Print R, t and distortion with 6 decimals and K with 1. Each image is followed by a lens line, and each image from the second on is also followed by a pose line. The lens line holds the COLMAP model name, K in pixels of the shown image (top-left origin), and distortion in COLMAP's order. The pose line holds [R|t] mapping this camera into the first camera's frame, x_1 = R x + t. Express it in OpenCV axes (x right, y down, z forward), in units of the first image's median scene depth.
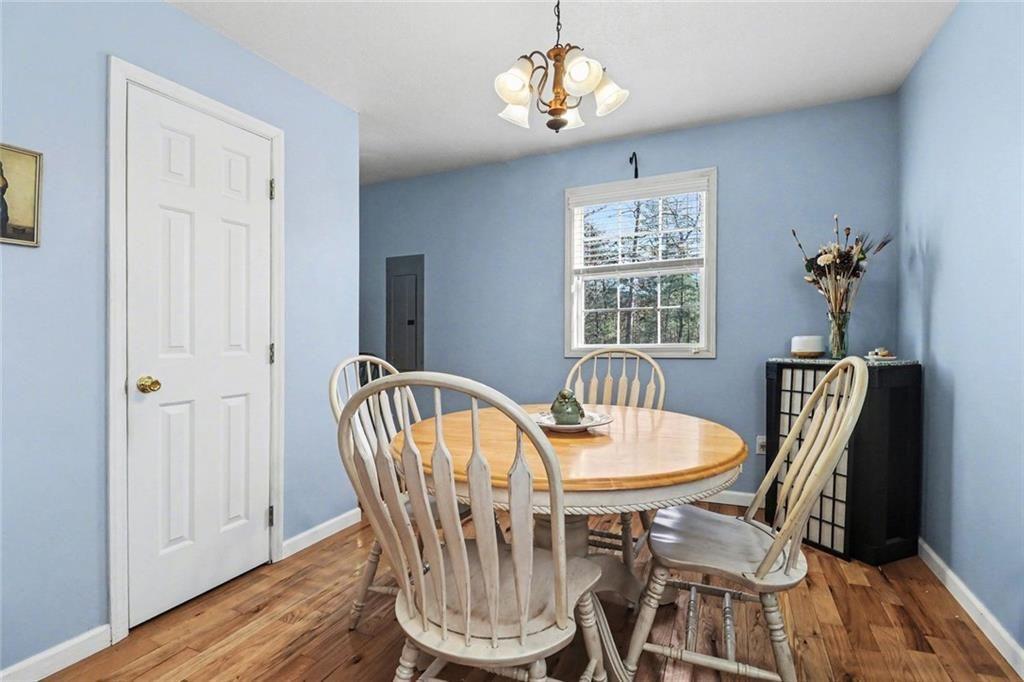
lens RADIAL K [[480.8, 0, 513.5], [0, 480.8, 338.8], [0, 0, 1]] dist [-0.000697, -0.000163]
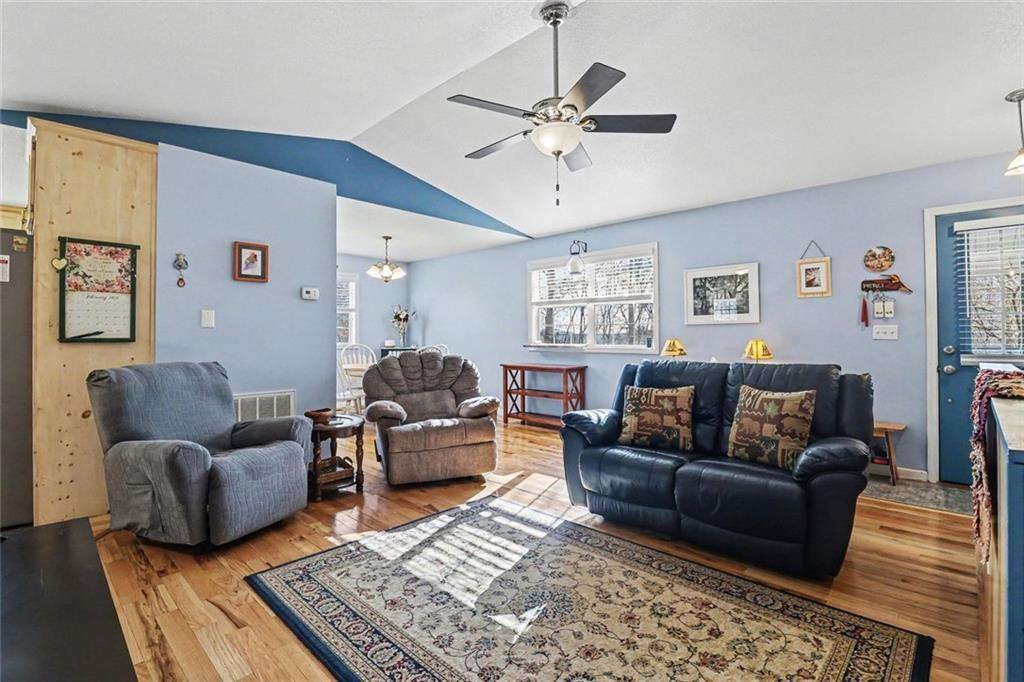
lens RADIAL K [[480.8, 0, 516.1], [0, 480.8, 337.2], [0, 0, 1]] dist [-0.000697, -0.000163]
pose [[0.332327, 0.003821, 0.943156, -2.049822], [0.009057, 0.999933, -0.007242, 0.006443], [-0.943121, 0.010949, 0.332270, -0.749591]]
